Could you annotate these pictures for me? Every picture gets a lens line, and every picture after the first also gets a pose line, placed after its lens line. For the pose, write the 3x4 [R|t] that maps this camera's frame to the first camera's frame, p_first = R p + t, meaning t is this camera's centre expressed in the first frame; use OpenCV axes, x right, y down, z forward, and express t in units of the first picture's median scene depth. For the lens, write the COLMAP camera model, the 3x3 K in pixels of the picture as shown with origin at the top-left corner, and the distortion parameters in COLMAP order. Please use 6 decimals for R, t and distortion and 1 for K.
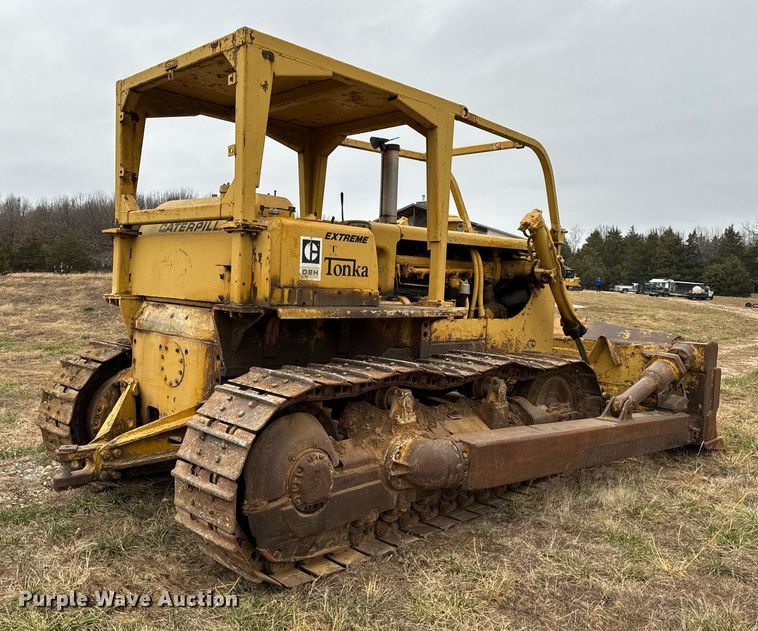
lens RADIAL K [[652.2, 0, 351.4], [0, 652.2, 311.2], [0, 0, 1]] dist [0.212981, -0.425068]
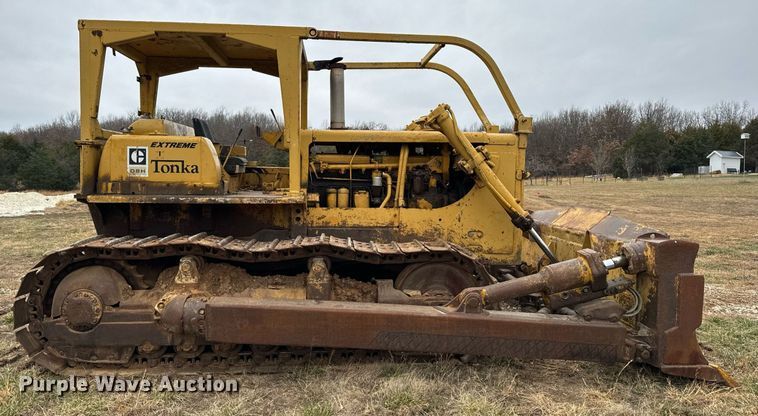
lens RADIAL K [[558.6, 0, 363.8], [0, 558.6, 193.4], [0, 0, 1]] dist [0.143660, -0.233935]
pose [[0.756186, -0.011095, -0.654262, 1.054237], [-0.009758, 0.999554, -0.028229, 0.018579], [0.654284, 0.027731, 0.755741, 0.360239]]
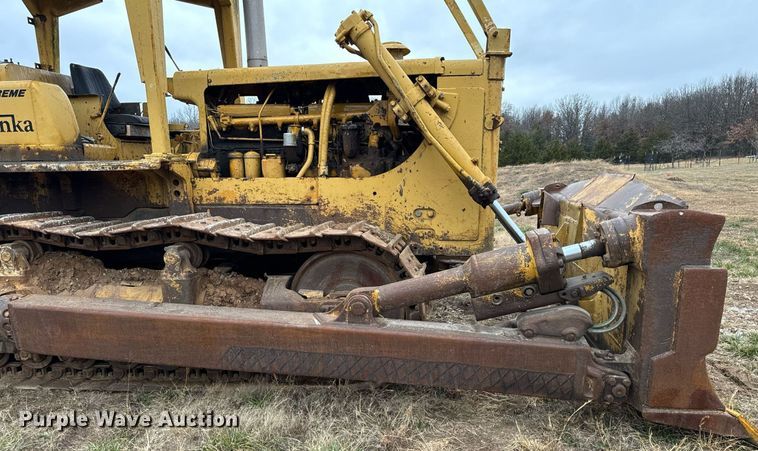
lens RADIAL K [[581.8, 0, 385.6], [0, 581.8, 298.7], [0, 0, 1]] dist [0.107640, -0.143193]
pose [[0.623554, 0.123262, -0.772002, 1.110752], [0.004689, 0.986885, 0.161359, 0.056937], [0.781766, -0.104237, 0.614798, 0.856023]]
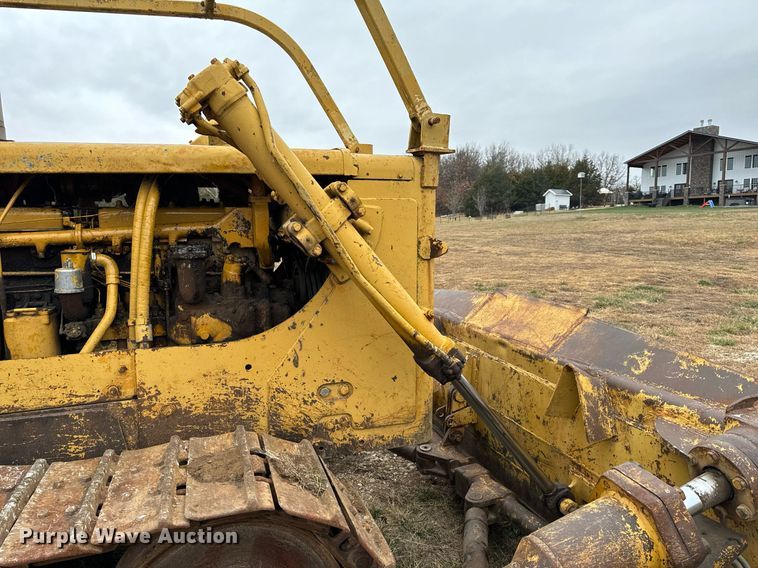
lens RADIAL K [[525.9, 0, 379.0], [0, 525.9, 284.0], [0, 0, 1]] dist [0.101246, -0.123679]
pose [[0.900462, 0.001369, -0.434933, 0.672599], [0.032068, 0.997064, 0.069530, -0.065926], [0.433752, -0.076556, 0.897774, 1.057665]]
